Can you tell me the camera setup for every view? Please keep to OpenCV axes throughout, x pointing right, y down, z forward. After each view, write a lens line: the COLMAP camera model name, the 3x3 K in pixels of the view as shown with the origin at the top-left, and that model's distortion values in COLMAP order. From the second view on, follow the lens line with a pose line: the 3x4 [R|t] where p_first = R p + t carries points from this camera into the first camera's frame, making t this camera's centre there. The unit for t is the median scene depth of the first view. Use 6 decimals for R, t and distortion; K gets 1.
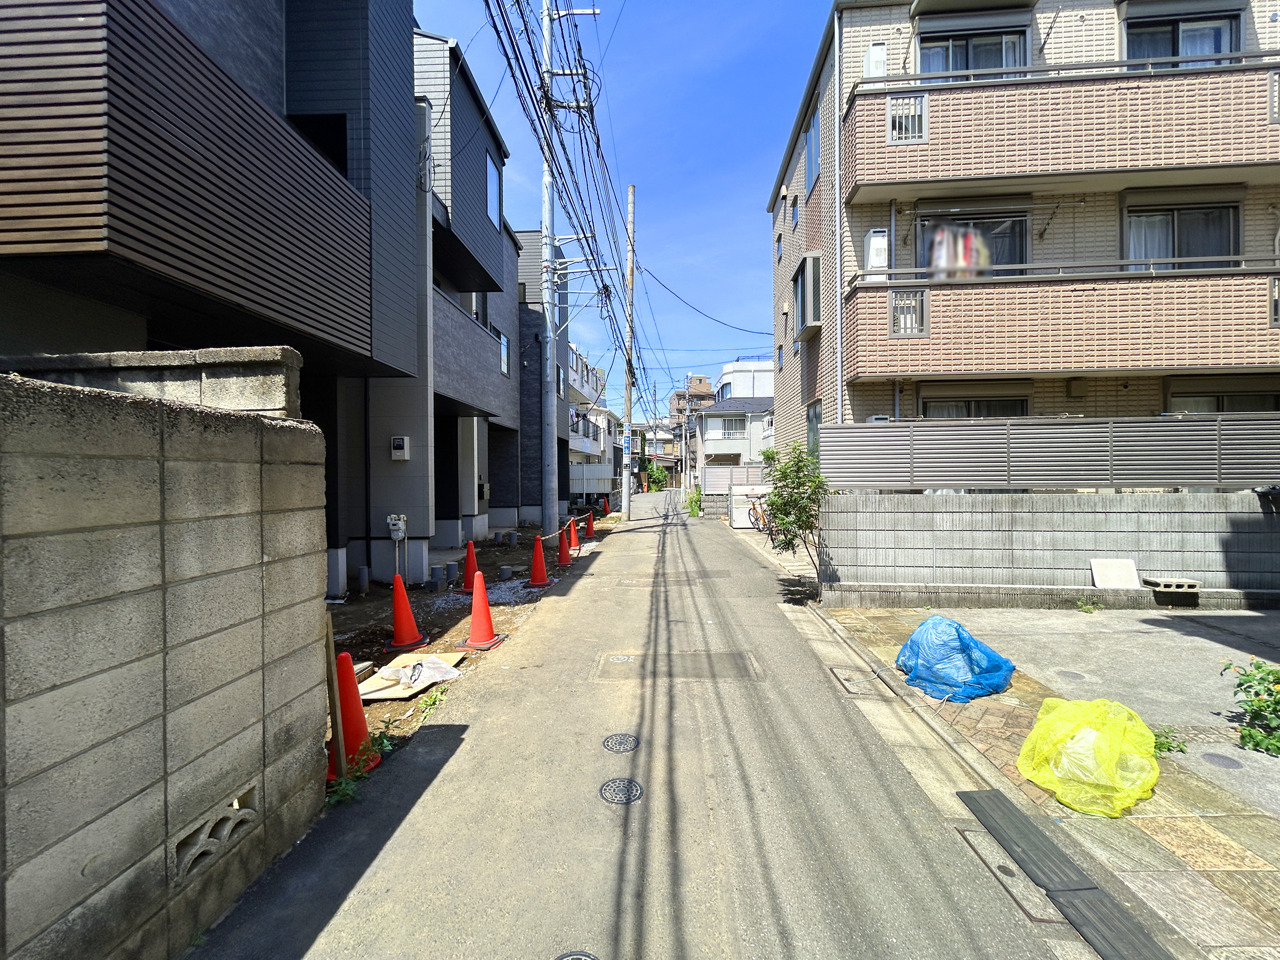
lens RADIAL K [[519.7, 0, 644.1], [0, 519.7, 484.1], [0, 0, 1]] dist [-0.002051, 0.001419]
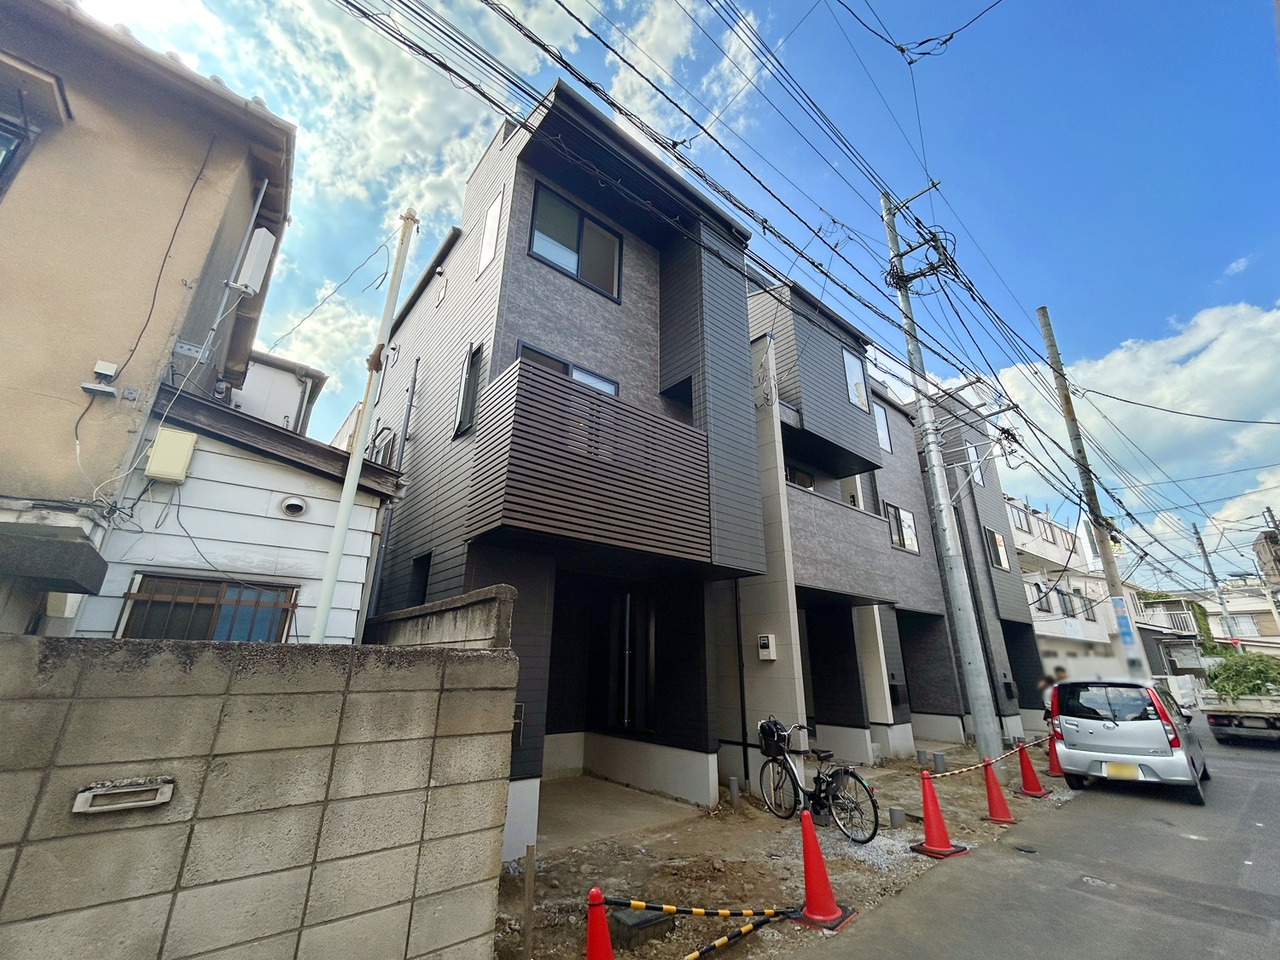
lens RADIAL K [[519.7, 0, 644.5], [0, 519.7, 481.8], [0, 0, 1]] dist [-0.002051, 0.001419]
pose [[0.666447, -0.232348, -0.708423, 0.451305], [-0.025245, 0.942621, -0.332909, -0.093418], [0.745125, 0.239750, 0.622342, 0.429030]]
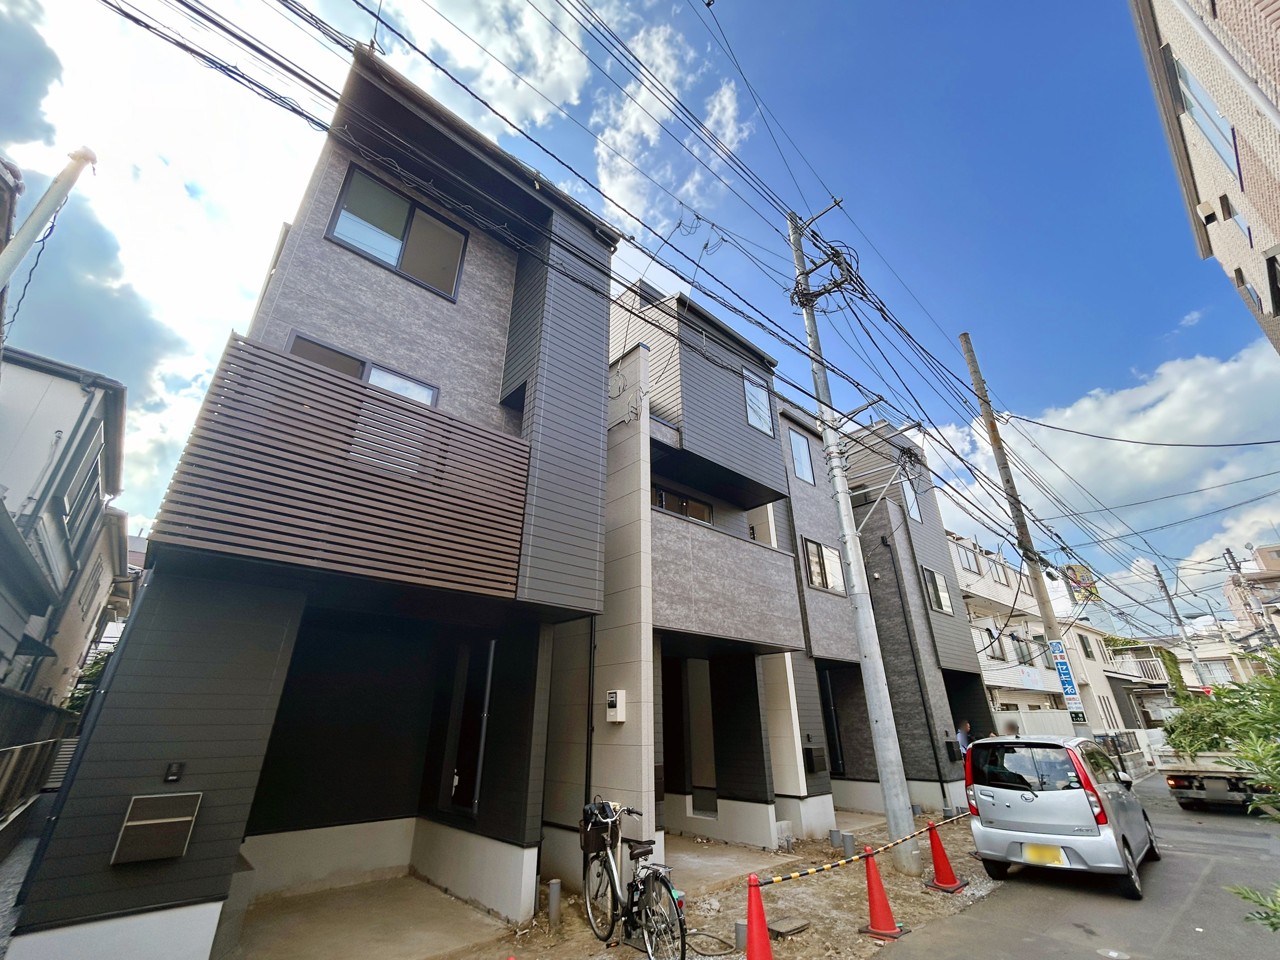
lens RADIAL K [[519.7, 0, 661.7], [0, 519.7, 485.7], [0, 0, 1]] dist [-0.002051, 0.001419]
pose [[0.691481, -0.298758, -0.657722, 0.649537], [-0.007803, 0.907332, -0.420342, -0.124656], [0.722352, 0.295791, 0.625072, 1.376452]]
